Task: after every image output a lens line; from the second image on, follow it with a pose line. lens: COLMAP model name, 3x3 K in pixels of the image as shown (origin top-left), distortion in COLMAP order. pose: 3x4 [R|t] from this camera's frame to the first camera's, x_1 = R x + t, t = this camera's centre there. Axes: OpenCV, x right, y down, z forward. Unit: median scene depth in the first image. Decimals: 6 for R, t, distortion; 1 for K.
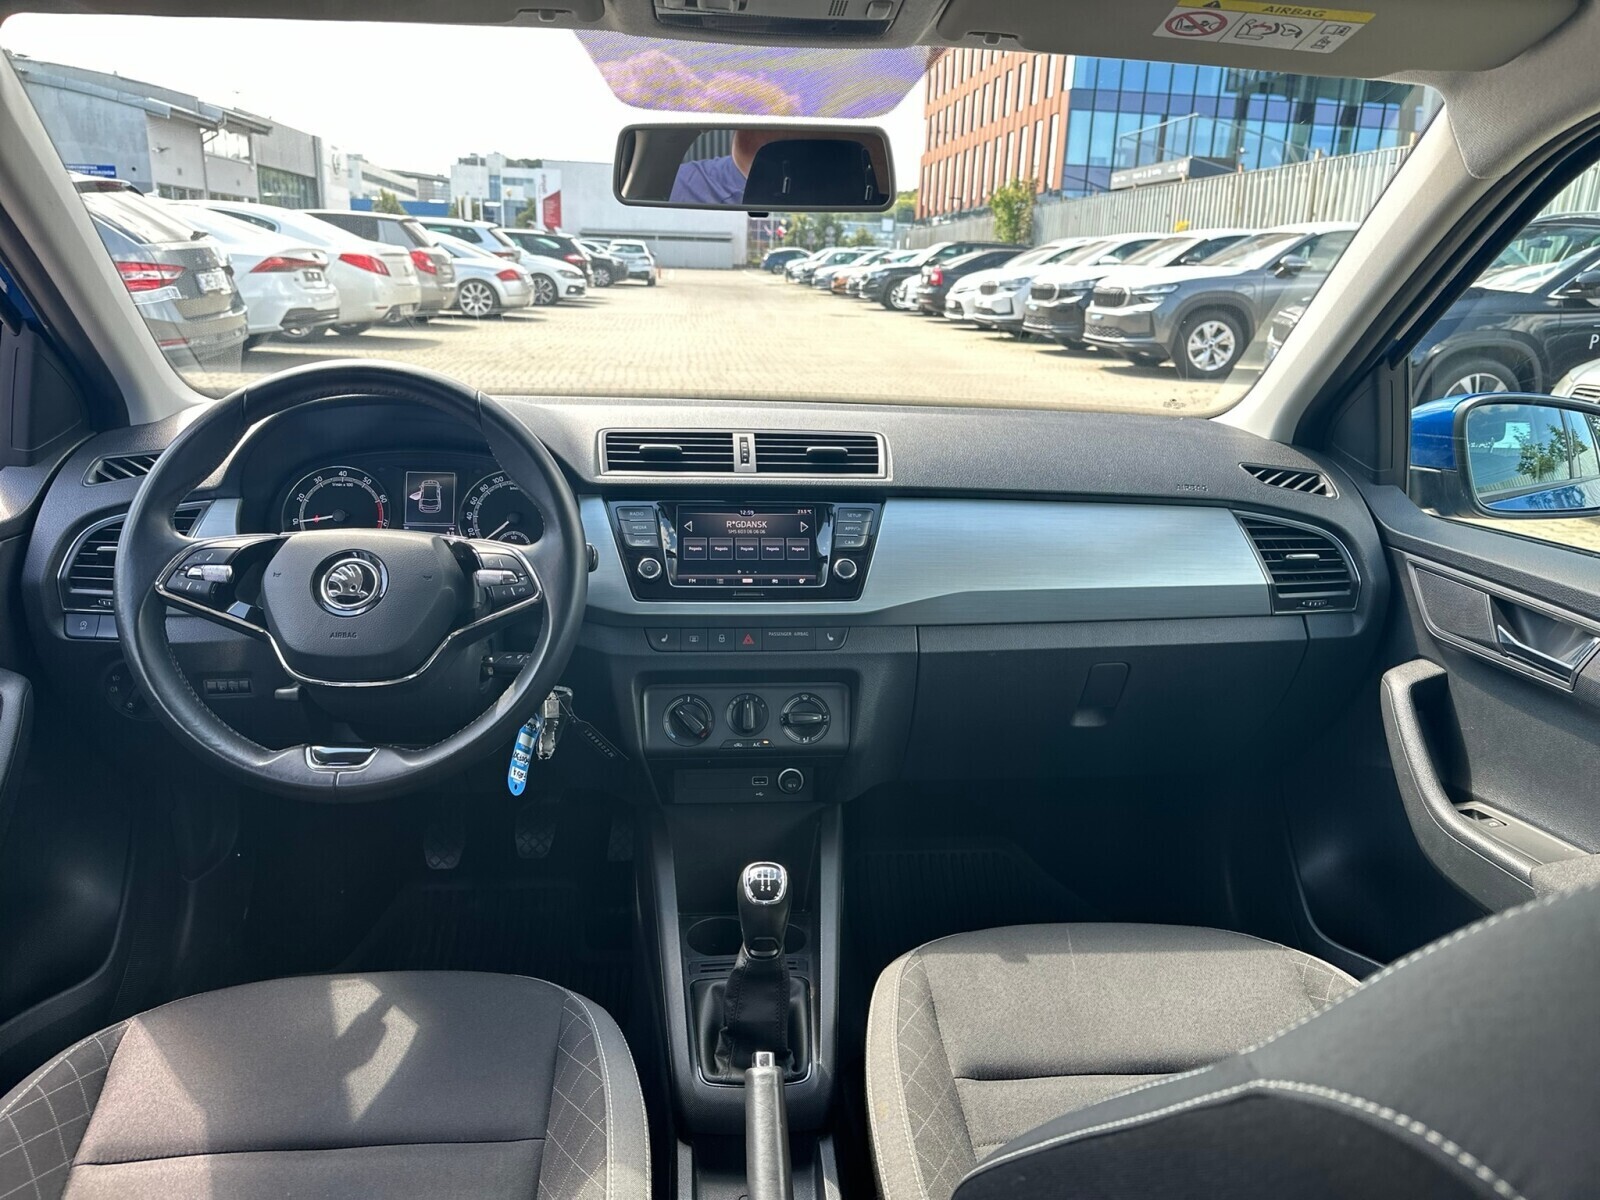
lens RADIAL K [[1144.7, 0, 853.8], [0, 1144.7, 577.9], [0, 0, 1]] dist [0.090524, -0.155329]
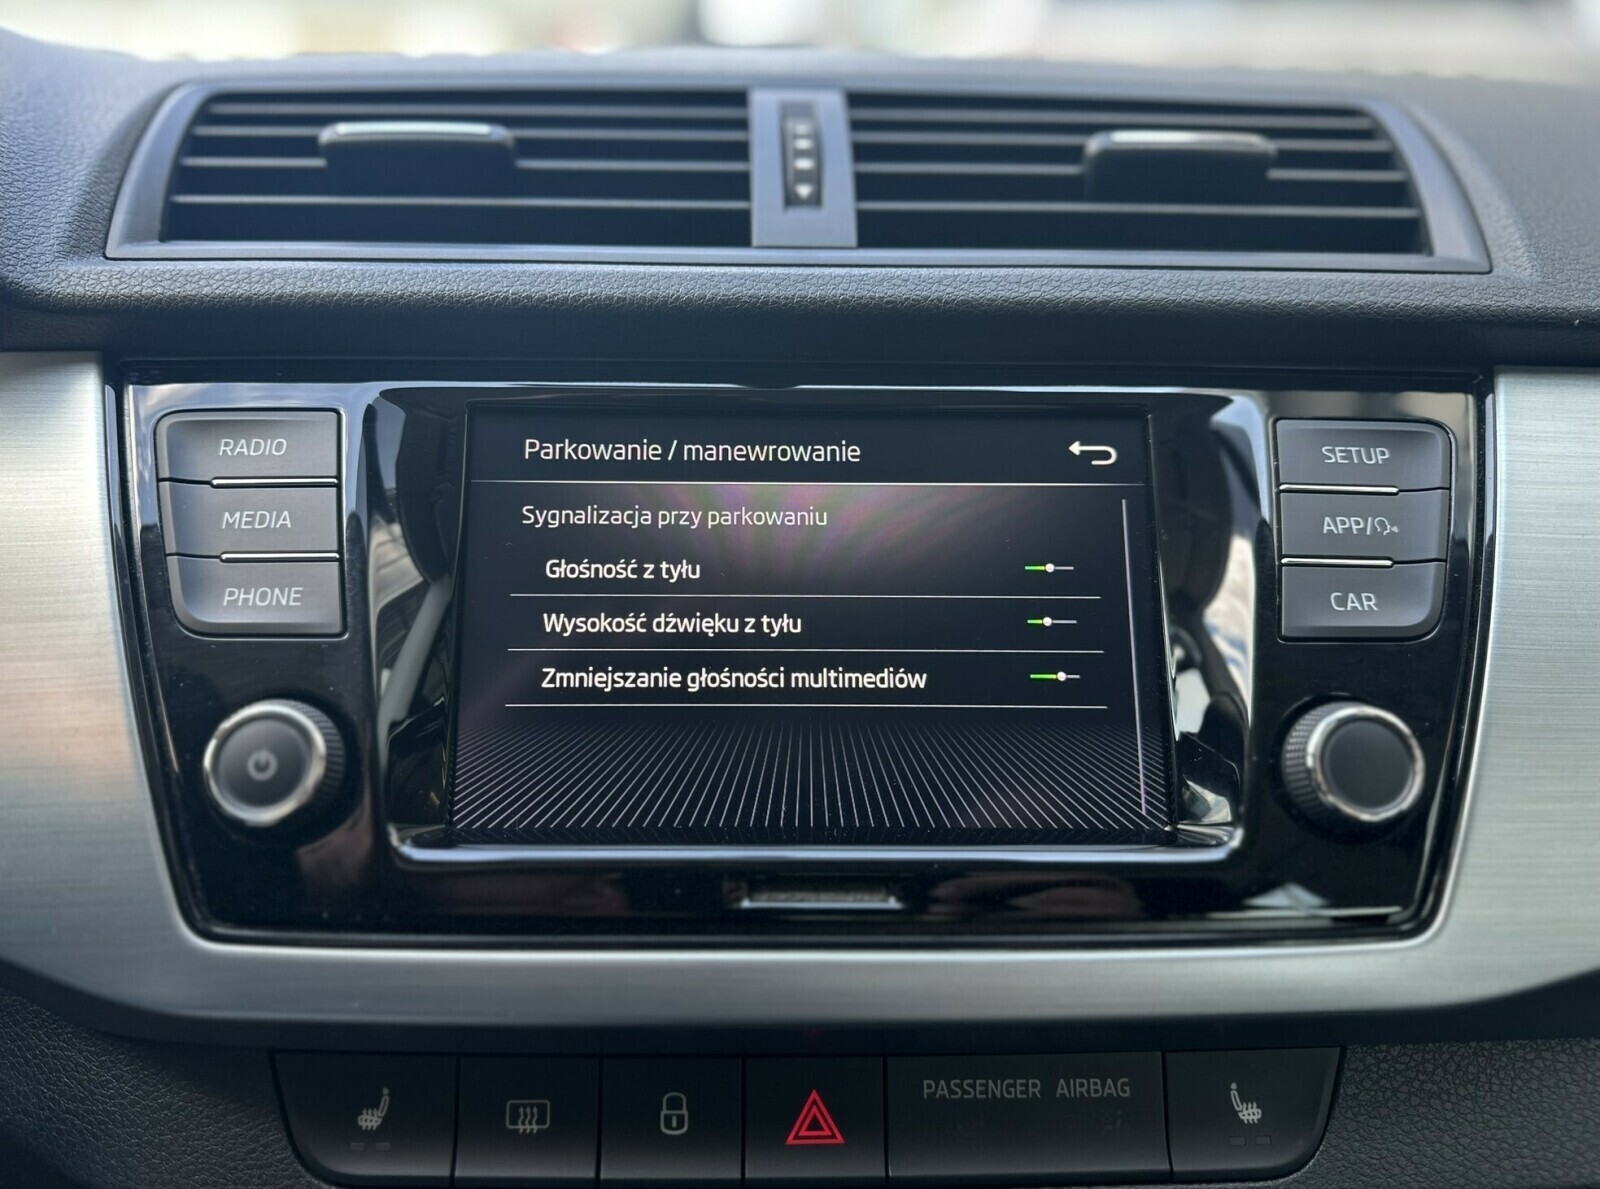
lens RADIAL K [[1118.8, 0, 800.0], [0, 1118.8, 594.5], [0, 0, 1]] dist [-0.022559, -0.000218]
pose [[0.994982, 0.012356, -0.099286, -0.074545], [-0.004476, 0.996849, 0.079197, -0.044803], [0.099951, -0.078355, 0.991902, 0.793793]]
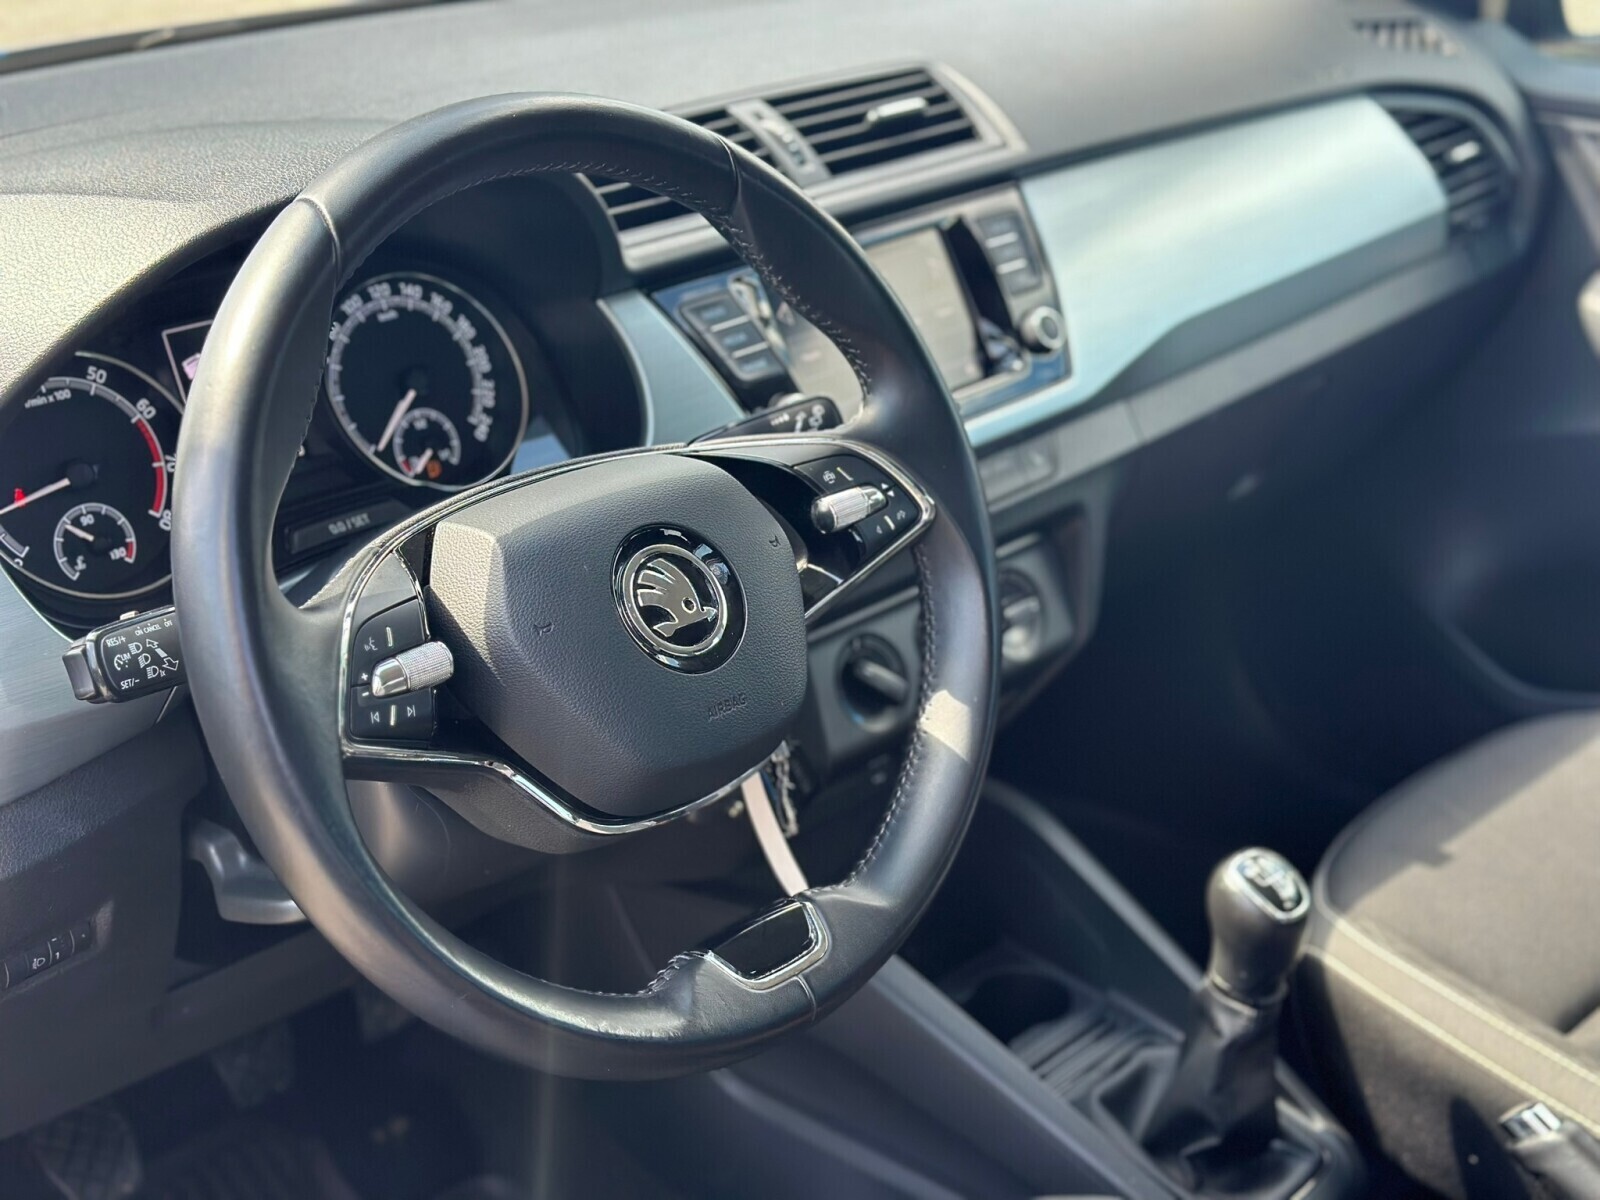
lens RADIAL K [[2172.4, 0, 800.0], [0, 2172.4, 600.0], [0, 0, 1]] dist [0.159673, -0.358733]
pose [[0.768867, -0.293049, 0.568300, -0.700665], [0.175930, 0.951442, 0.252600, -0.162231], [-0.614729, -0.094235, 0.783089, 0.234096]]
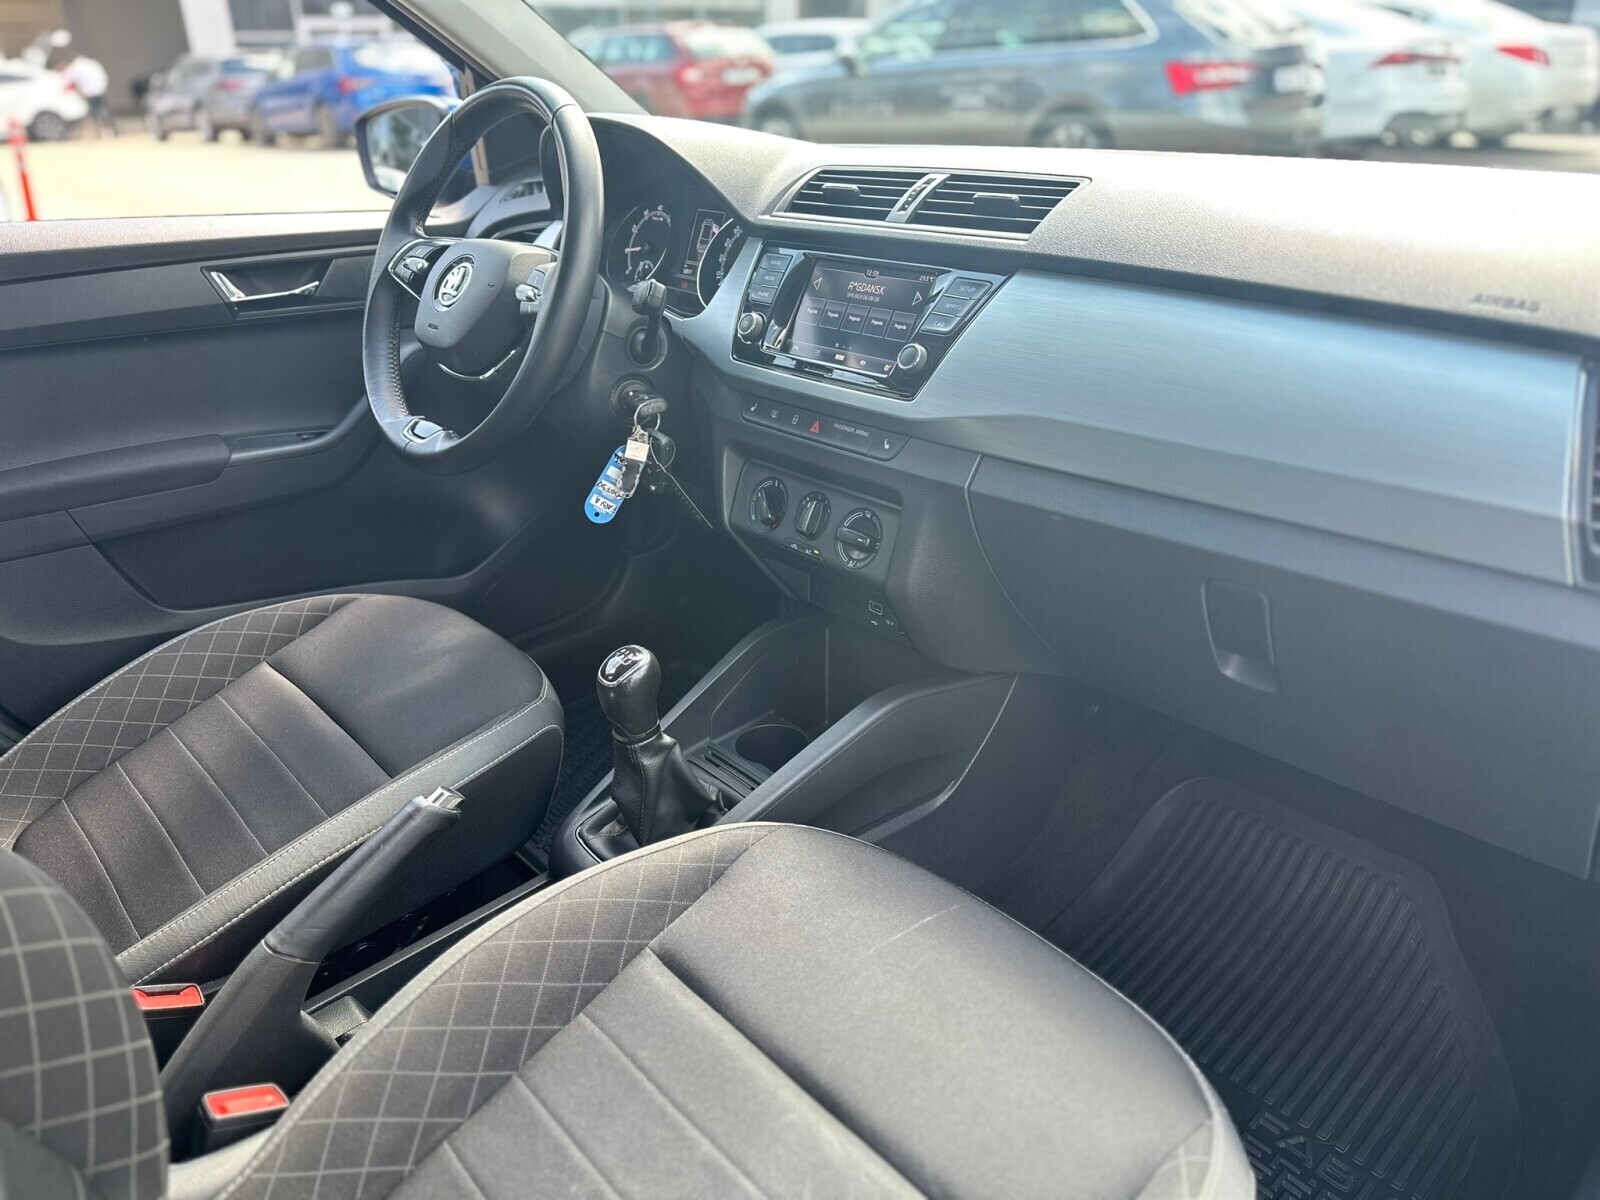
lens RADIAL K [[1126.0, 0, 759.8], [0, 1126.0, 611.0], [0, 0, 1]] dist [0.011540, -0.001084]
pose [[0.542450, 0.311515, -0.780196, 0.546807], [-0.168238, 0.950176, 0.262413, -0.025986], [0.823070, -0.011087, 0.567832, 0.479587]]
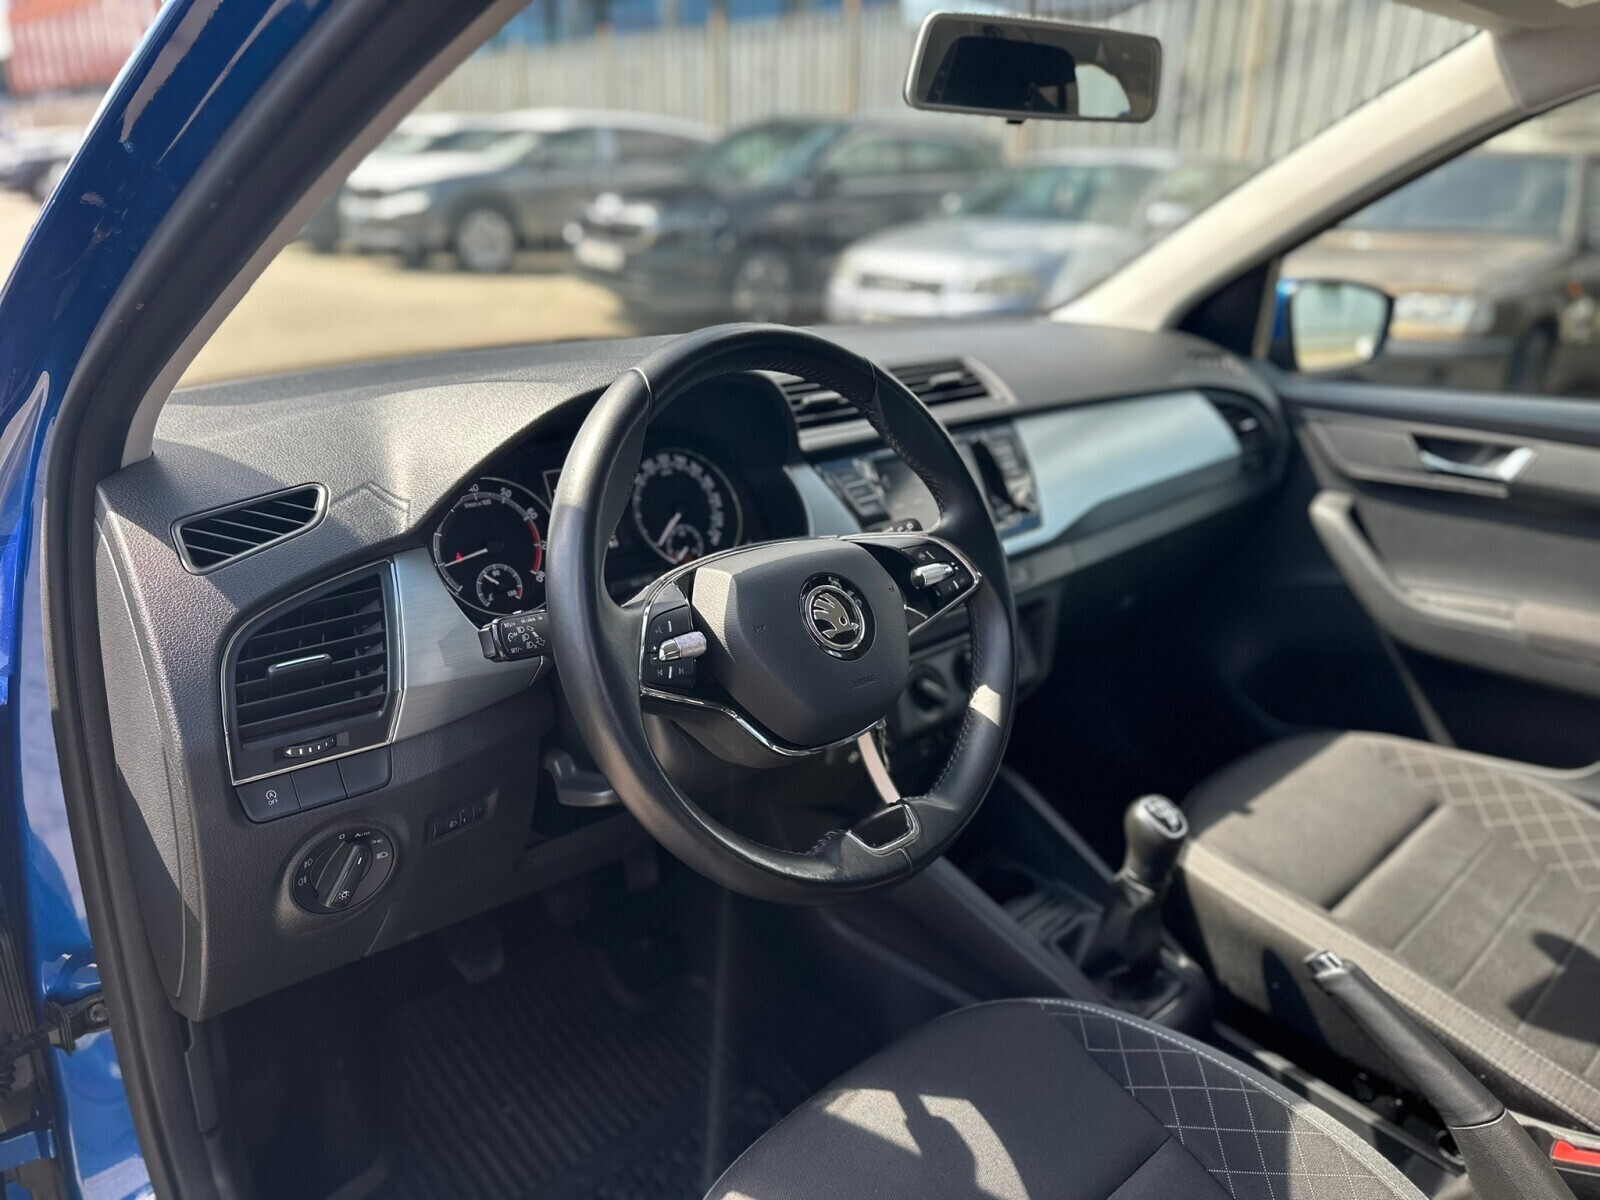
lens RADIAL K [[1095.2, 0, 800.0], [0, 1095.2, 600.0], [0, 0, 1]] dist [0.131735, -0.256401]
pose [[0.800572, -0.220647, 0.557136, -0.679447], [0.154071, 0.974277, 0.164460, -0.104582], [-0.579092, -0.045823, 0.813974, 0.330449]]
